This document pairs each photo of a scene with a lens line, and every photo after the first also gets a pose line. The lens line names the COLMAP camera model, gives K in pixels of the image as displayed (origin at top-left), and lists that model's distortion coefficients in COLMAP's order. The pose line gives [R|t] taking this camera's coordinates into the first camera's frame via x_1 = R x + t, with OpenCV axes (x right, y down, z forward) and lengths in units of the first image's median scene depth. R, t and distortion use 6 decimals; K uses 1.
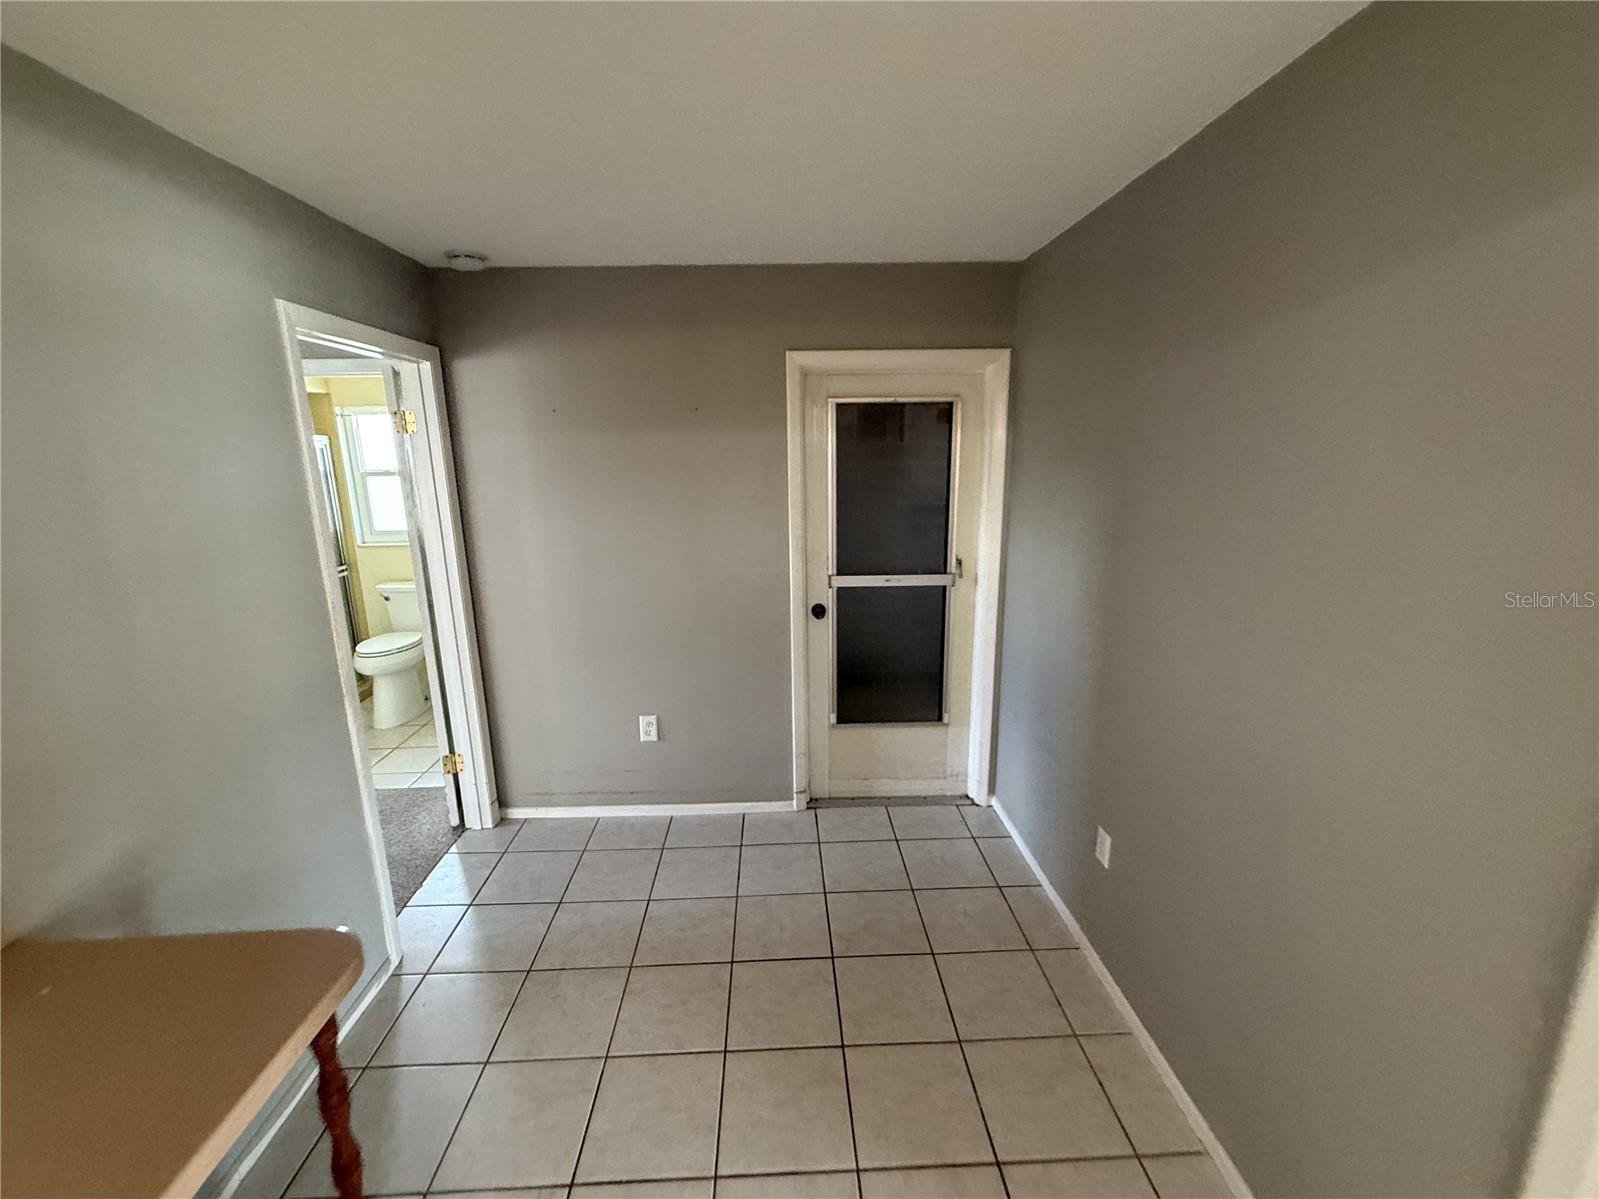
lens RADIAL K [[650.2, 0, 800.2], [0, 650.2, 598.2], [0, 0, 1]] dist [0.001032, -0.000130]
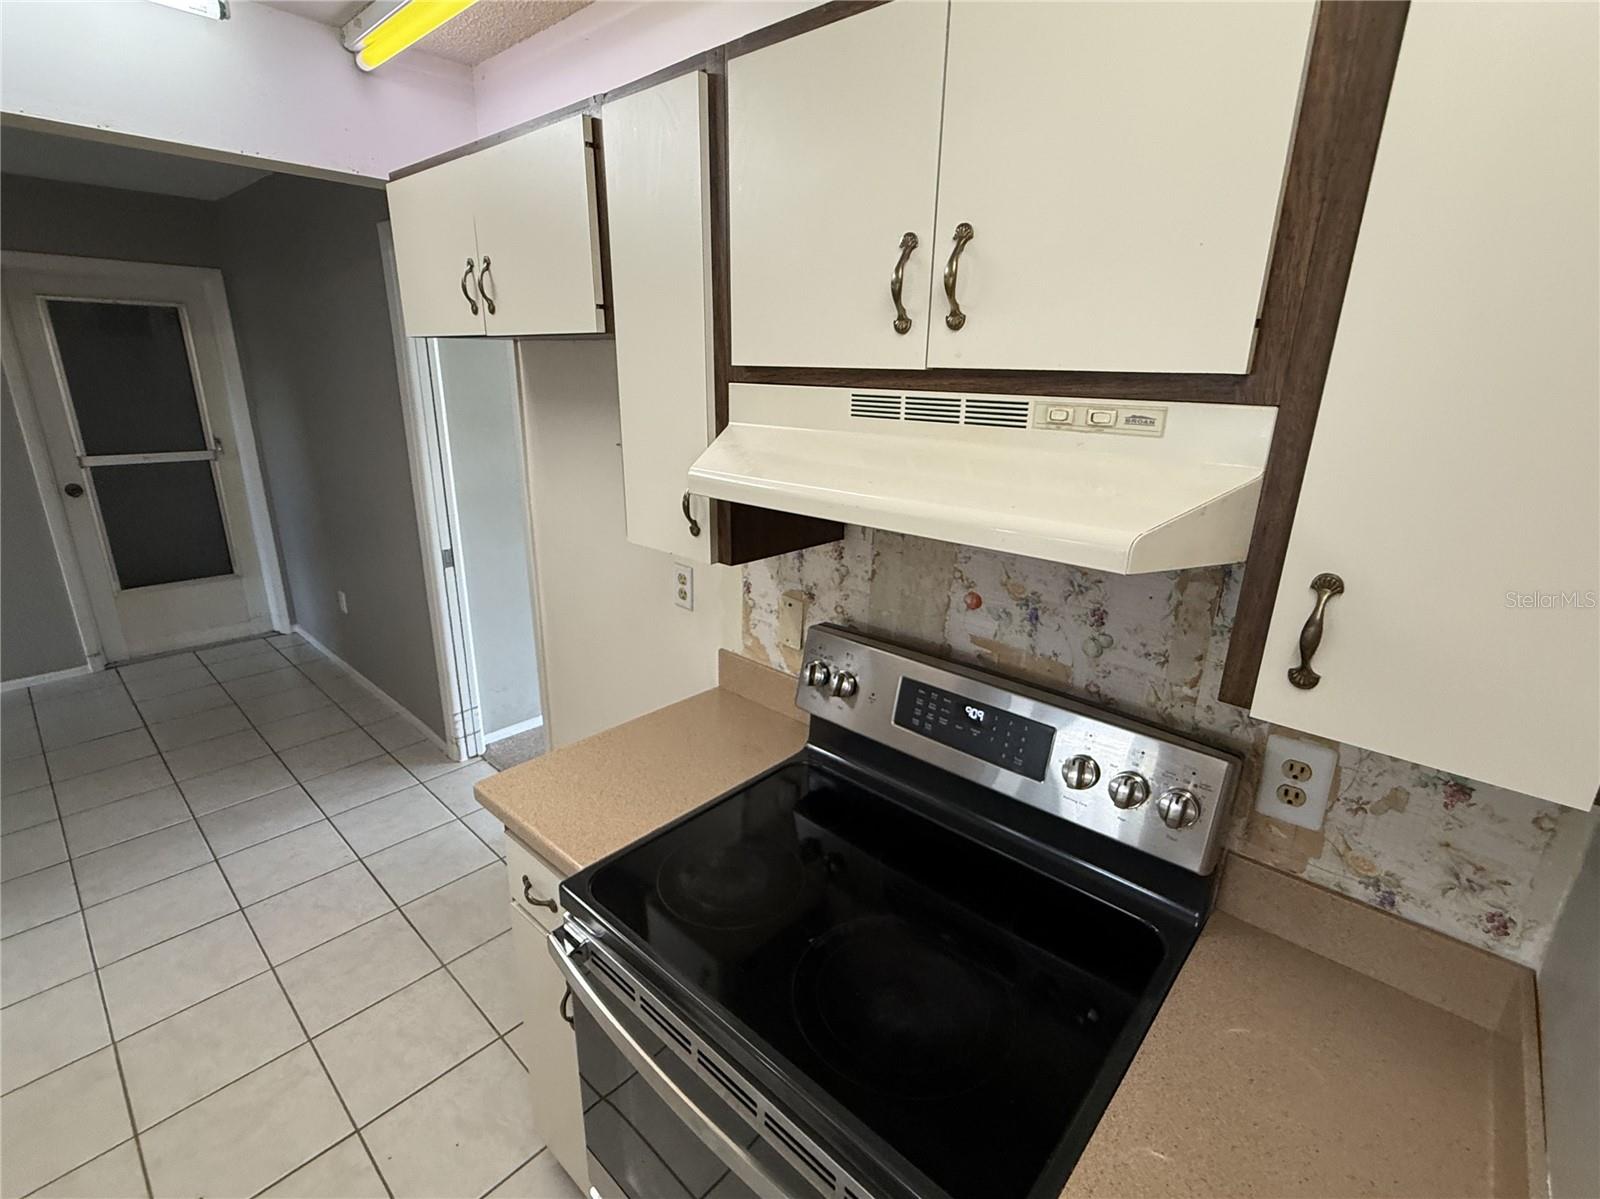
lens RADIAL K [[743.4, 0, 794.6], [0, 743.4, 599.2], [0, 0, 1]] dist [-0.001902, 0.000260]
pose [[0.699211, -0.185452, 0.690443, -0.020976], [0.114788, 0.982361, 0.147615, 0.157462], [-0.705640, -0.023960, 0.708165, -0.782358]]
